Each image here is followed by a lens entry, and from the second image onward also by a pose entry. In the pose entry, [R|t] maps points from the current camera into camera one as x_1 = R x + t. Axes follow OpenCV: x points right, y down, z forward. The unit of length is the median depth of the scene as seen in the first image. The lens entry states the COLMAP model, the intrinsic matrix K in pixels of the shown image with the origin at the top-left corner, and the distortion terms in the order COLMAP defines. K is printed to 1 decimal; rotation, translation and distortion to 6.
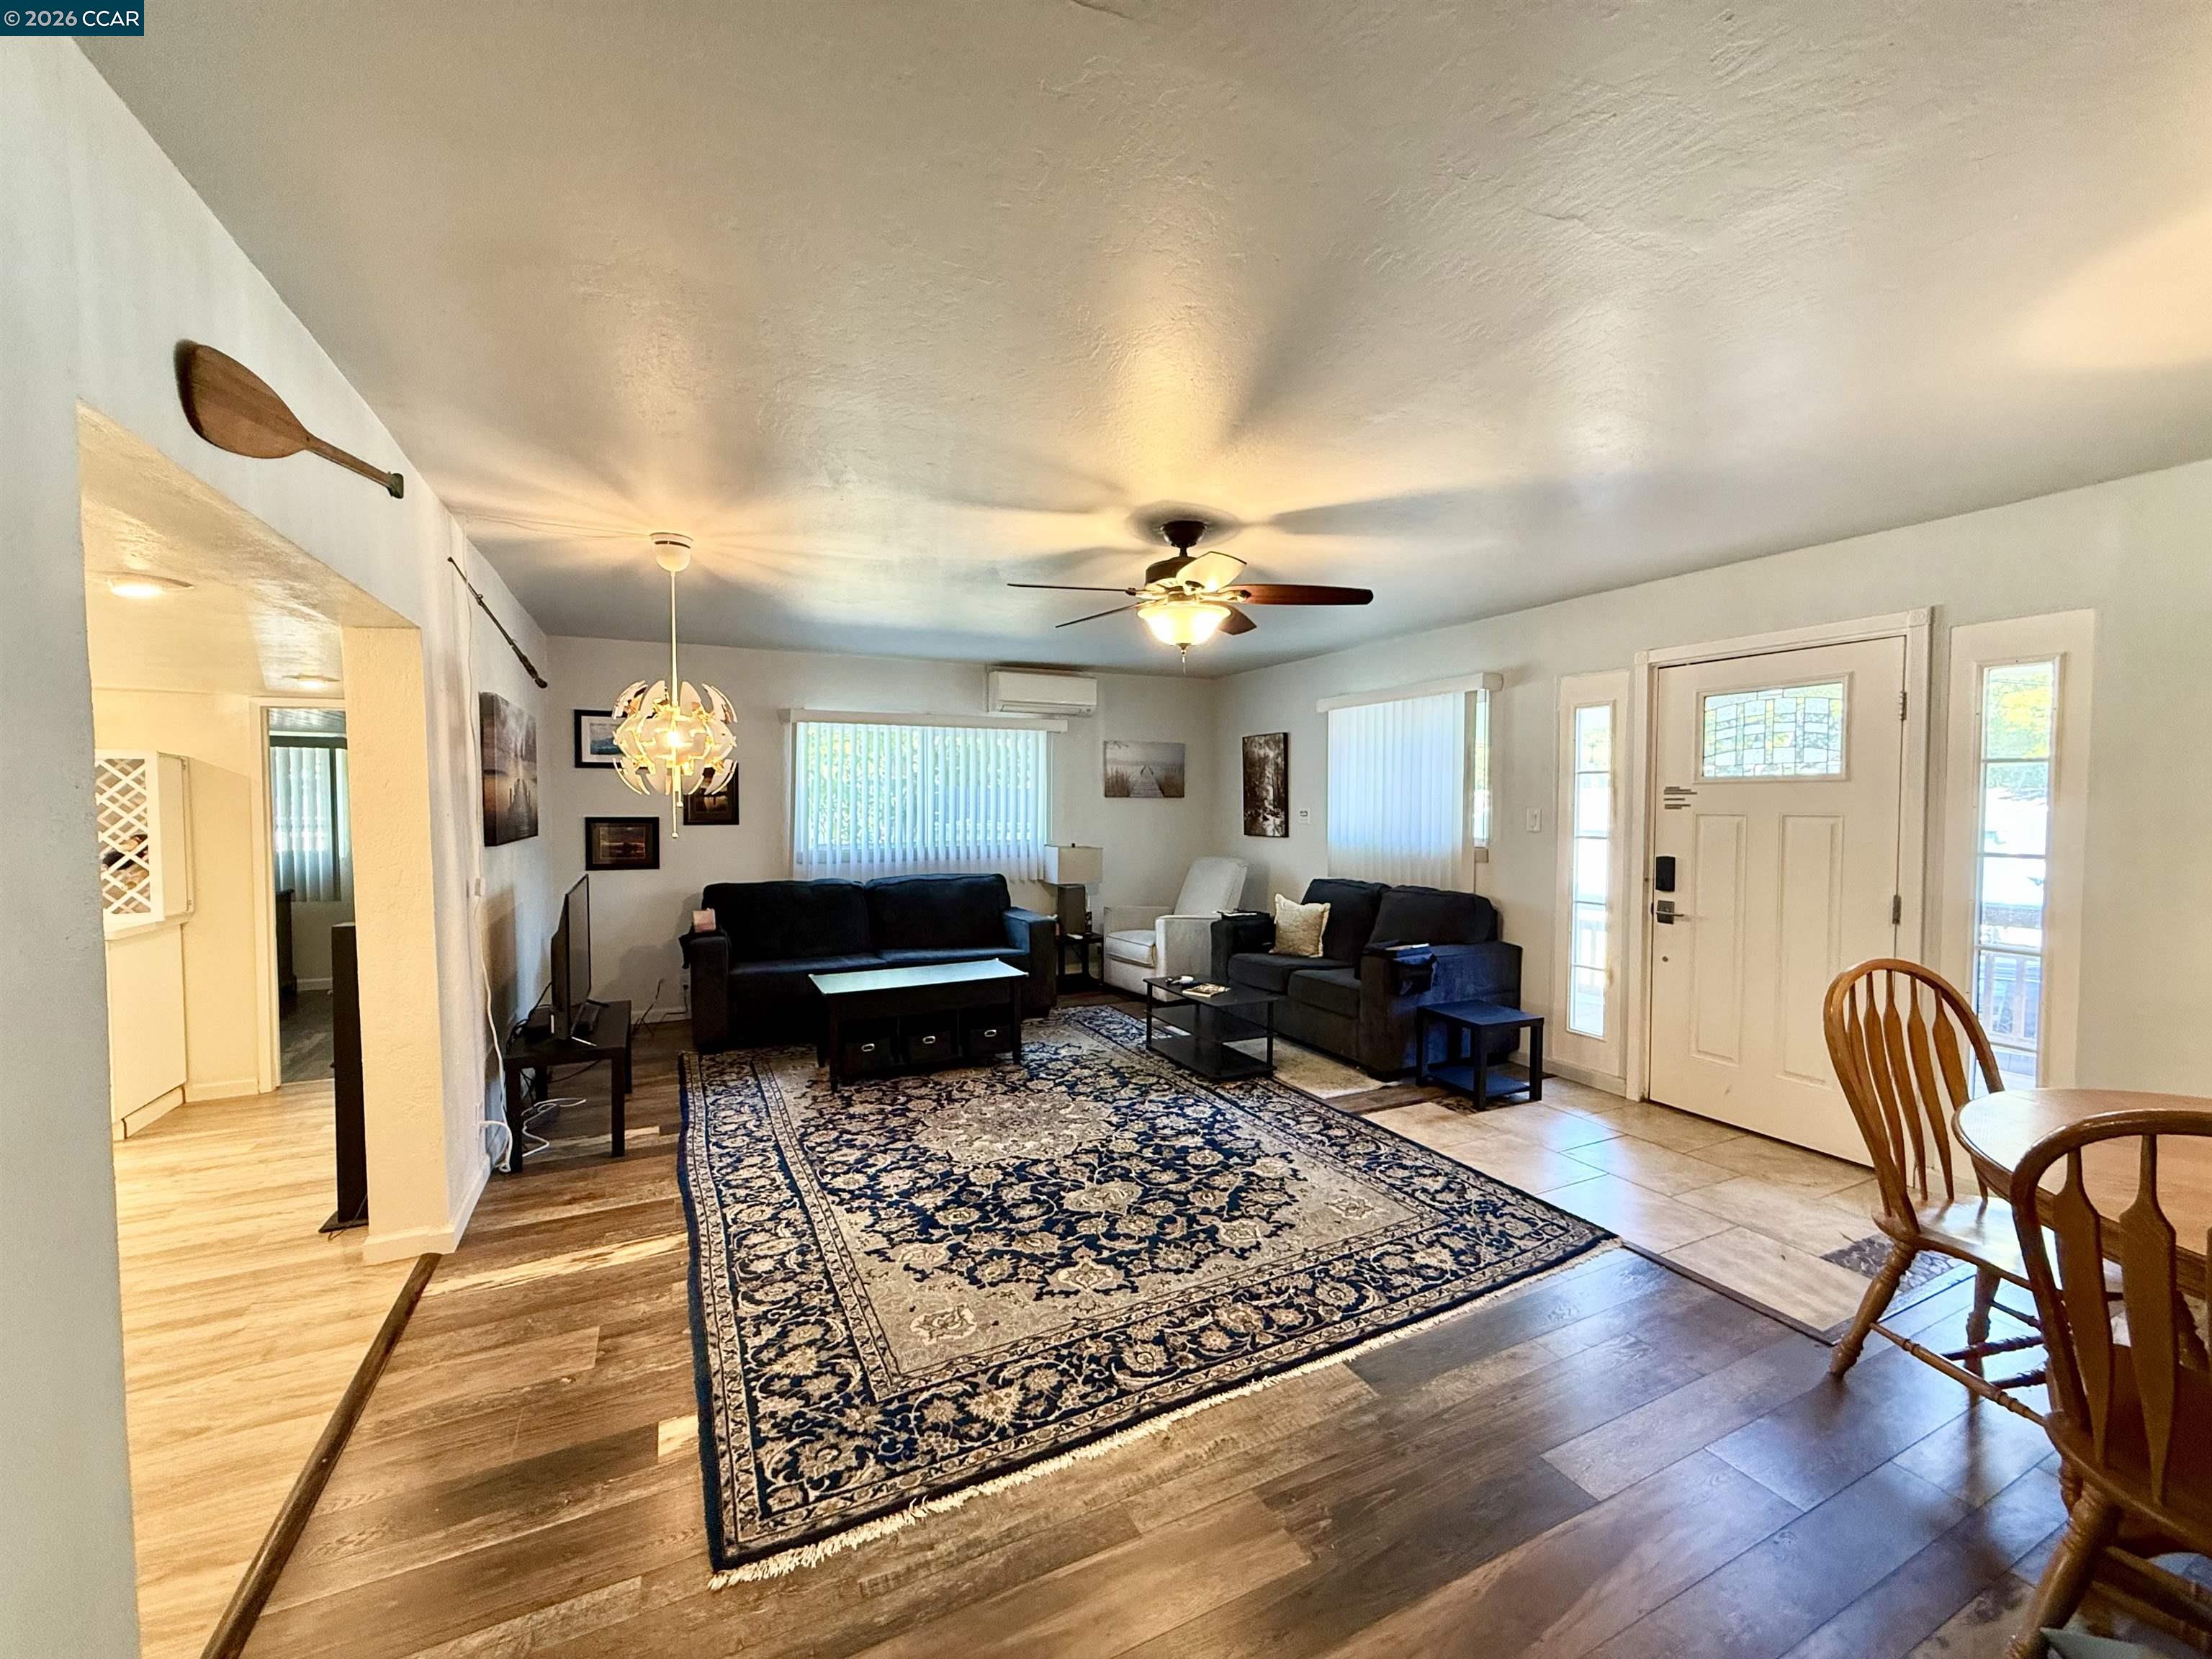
lens RADIAL K [[881.2, 0, 1102.0], [0, 881.2, 831.4], [0, 0, 1]] dist [0.000247, -0.000160]
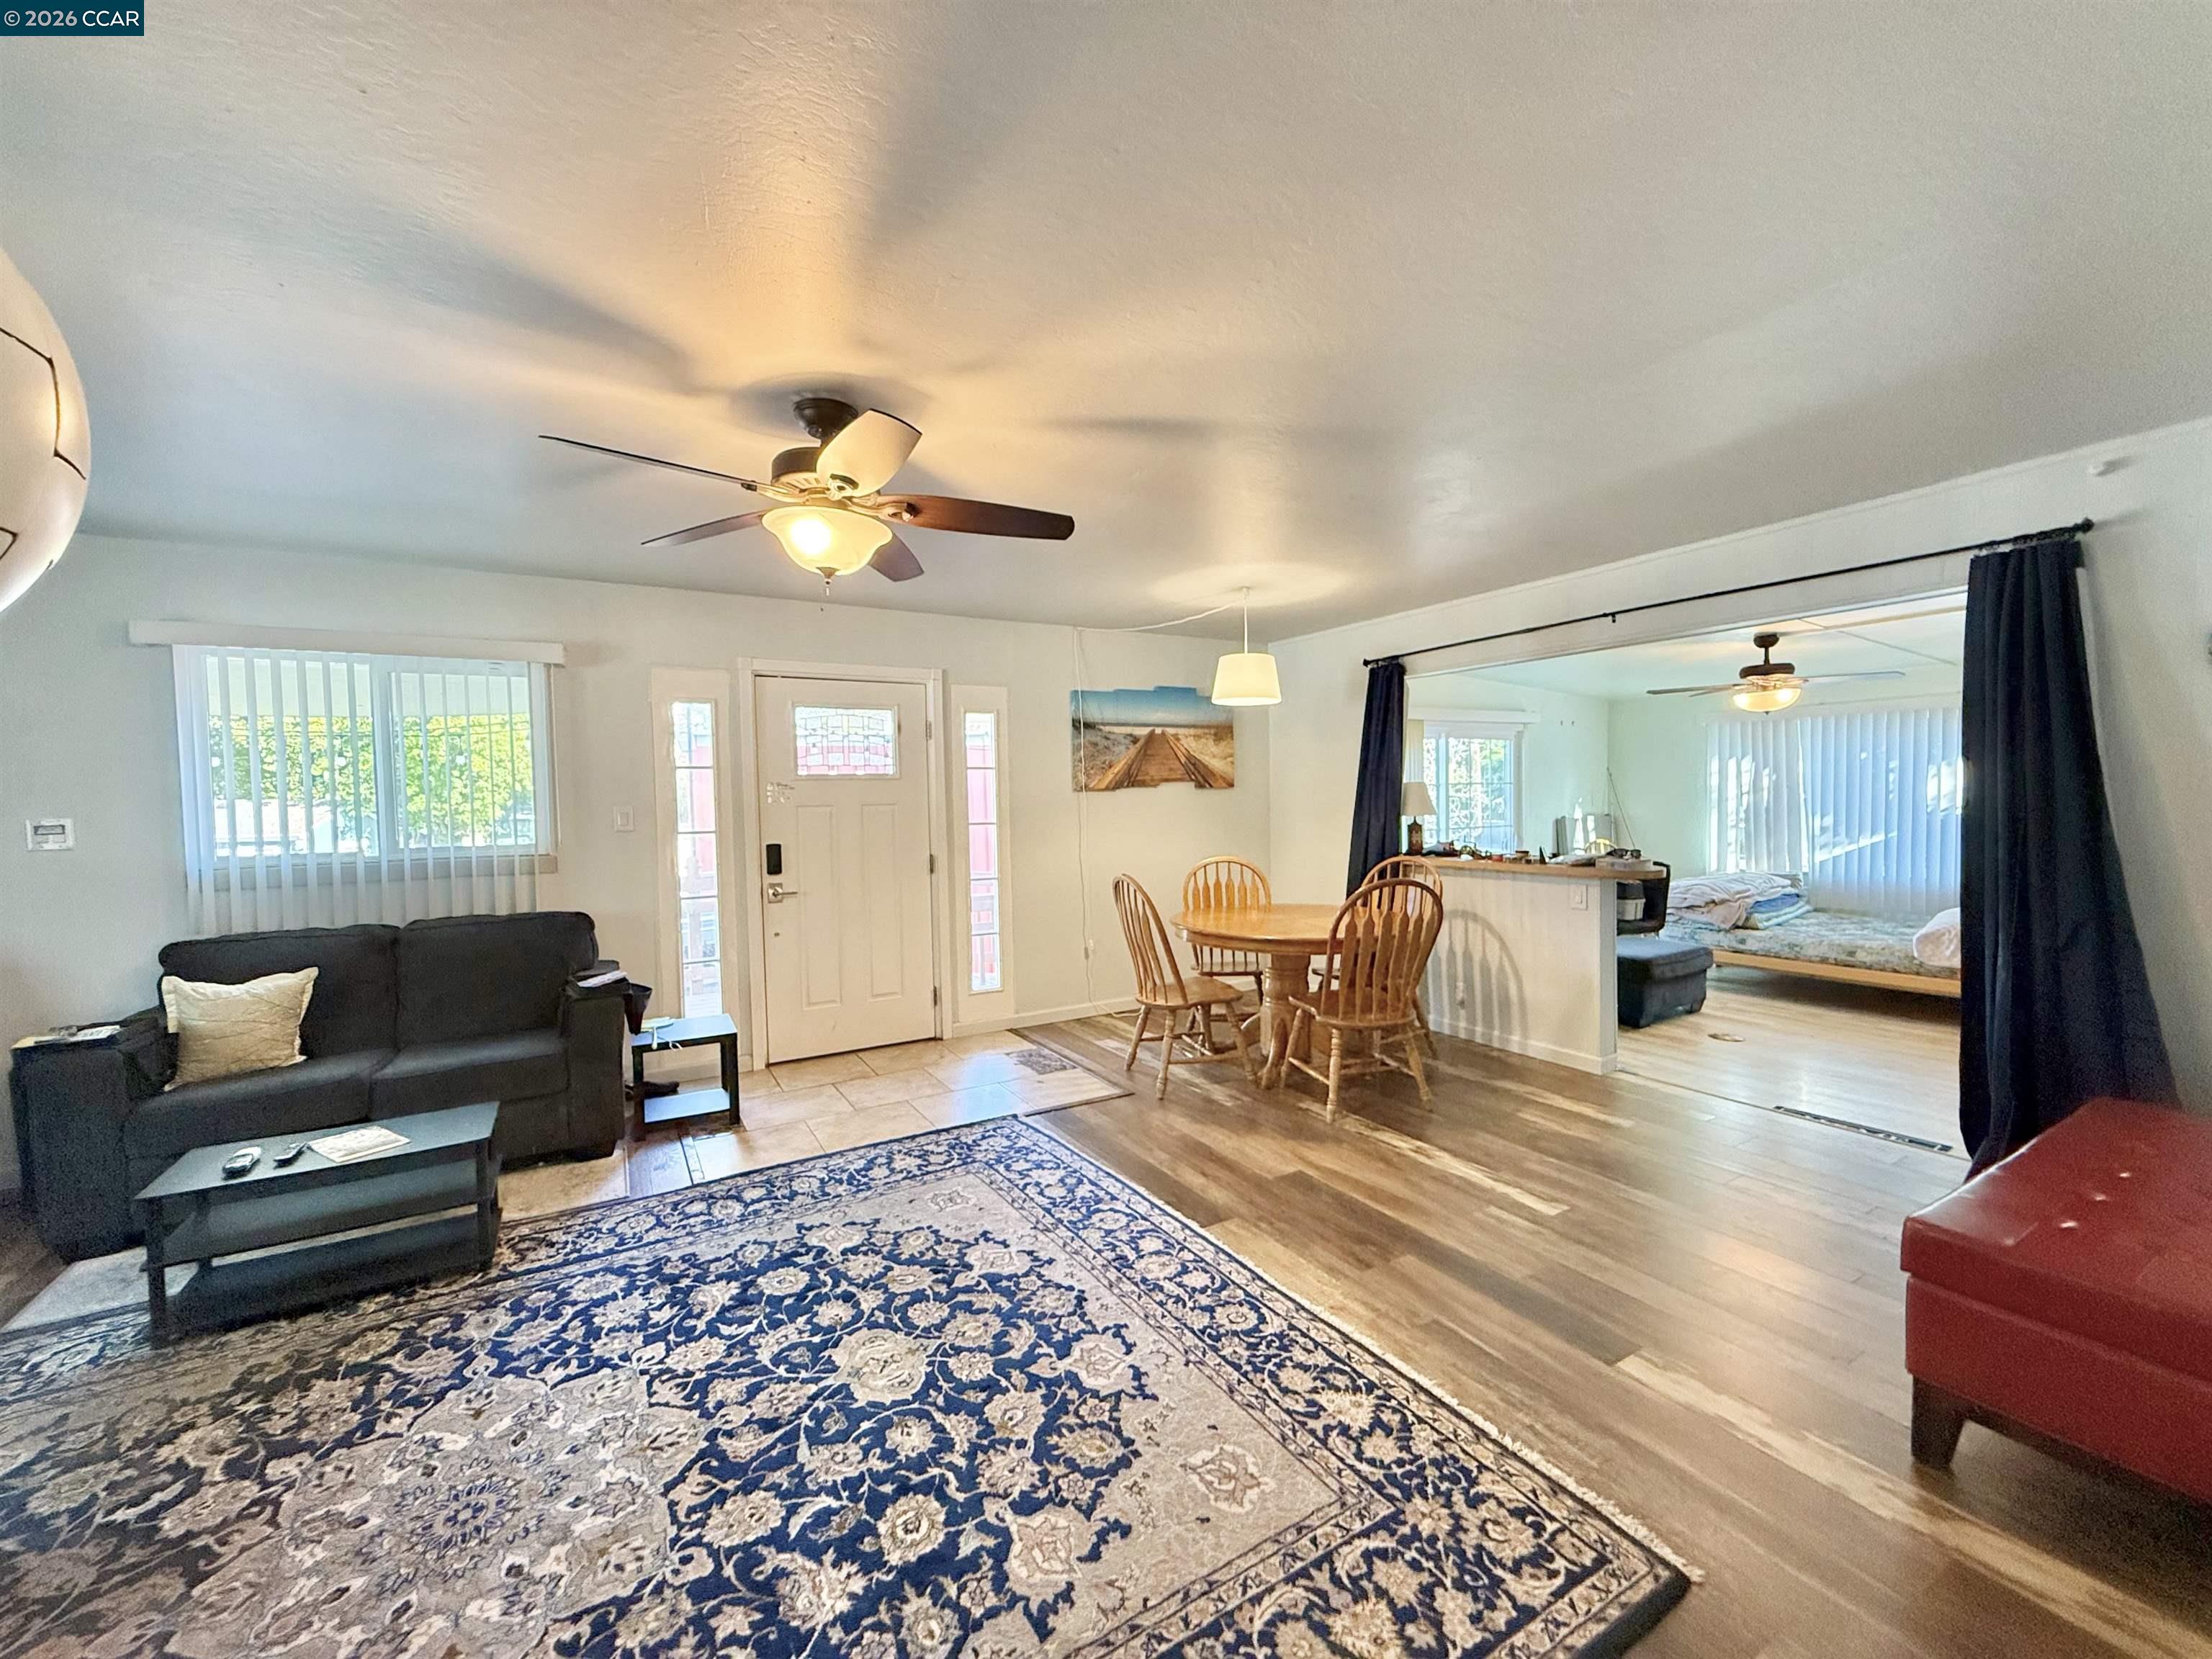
lens RADIAL K [[881.5, 0, 1103.3], [0, 881.5, 835.2], [0, 0, 1]] dist [0.002190, -0.000177]
pose [[-0.072660, -0.041660, 0.996486, -0.652137], [0.052918, 0.997559, 0.045563, -0.014983], [-0.995952, 0.056043, -0.070278, 0.824766]]
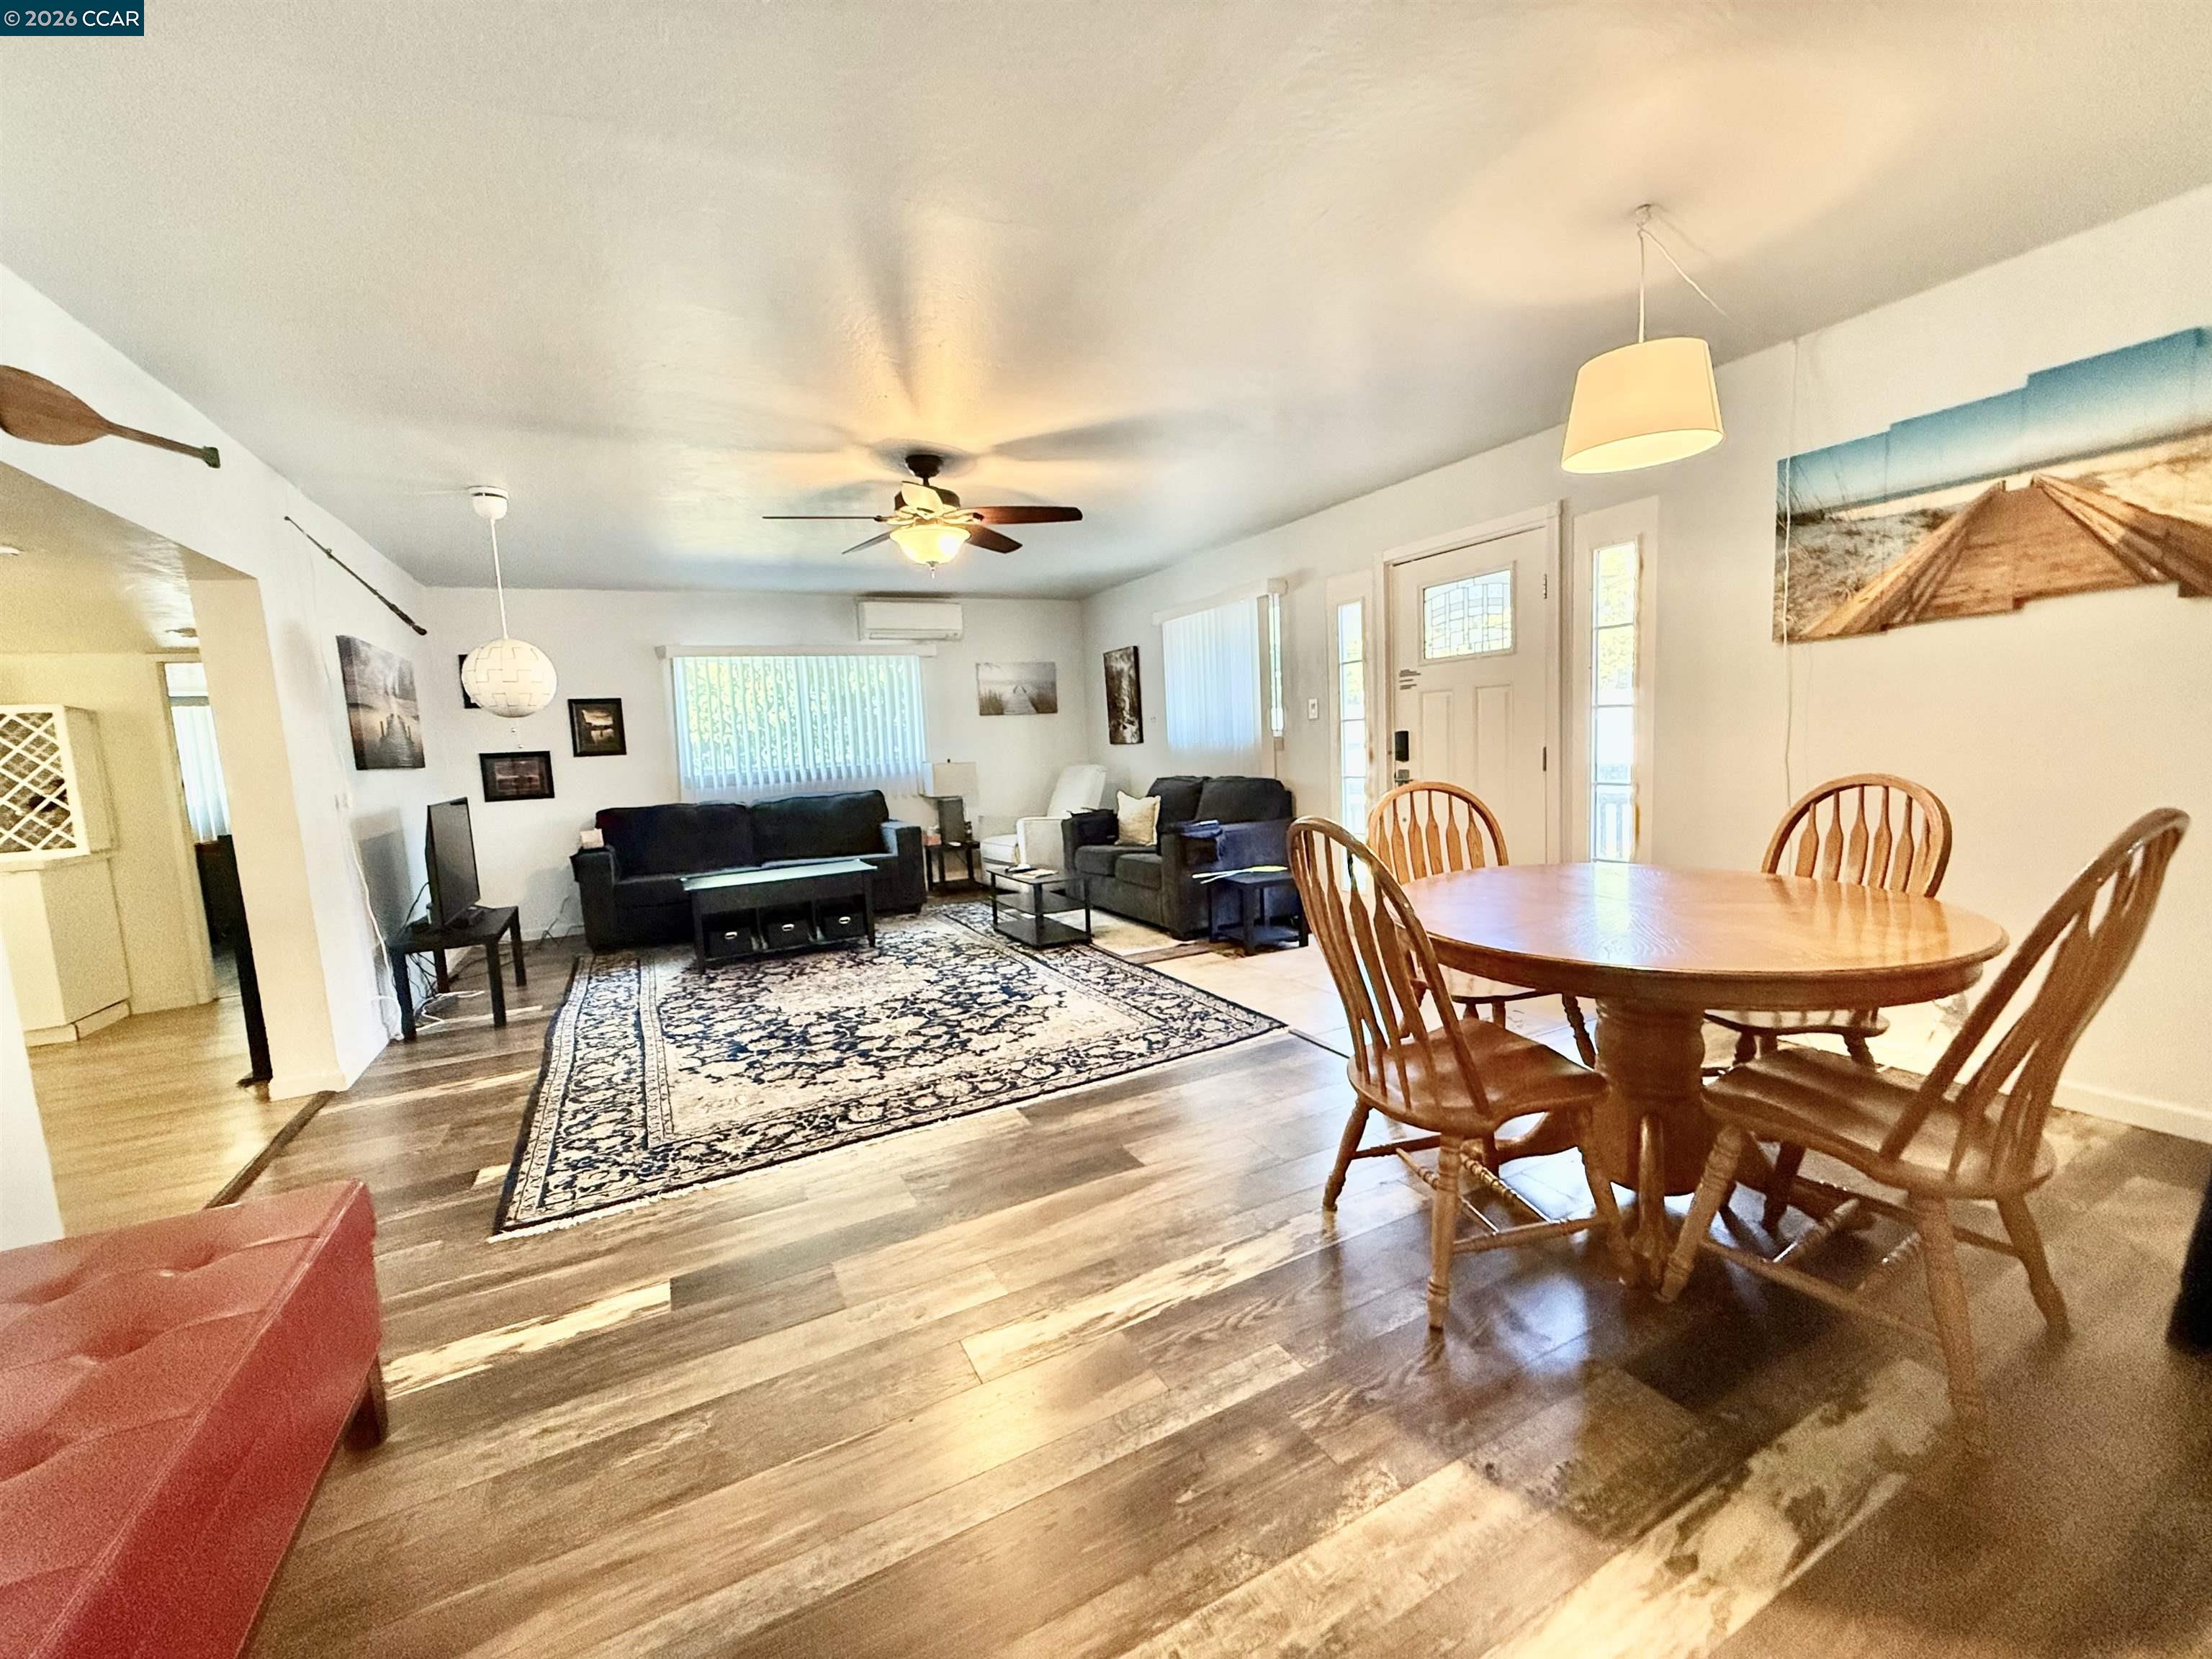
lens RADIAL K [[884.0, 0, 1102.9], [0, 884.0, 832.3], [0, 0, 1]] dist [-0.000737, -0.000208]
pose [[0.998440, -0.053275, 0.016733, 0.277383], [0.051925, 0.995996, 0.072771, 0.070464], [-0.020543, -0.071789, 0.997208, -0.199947]]
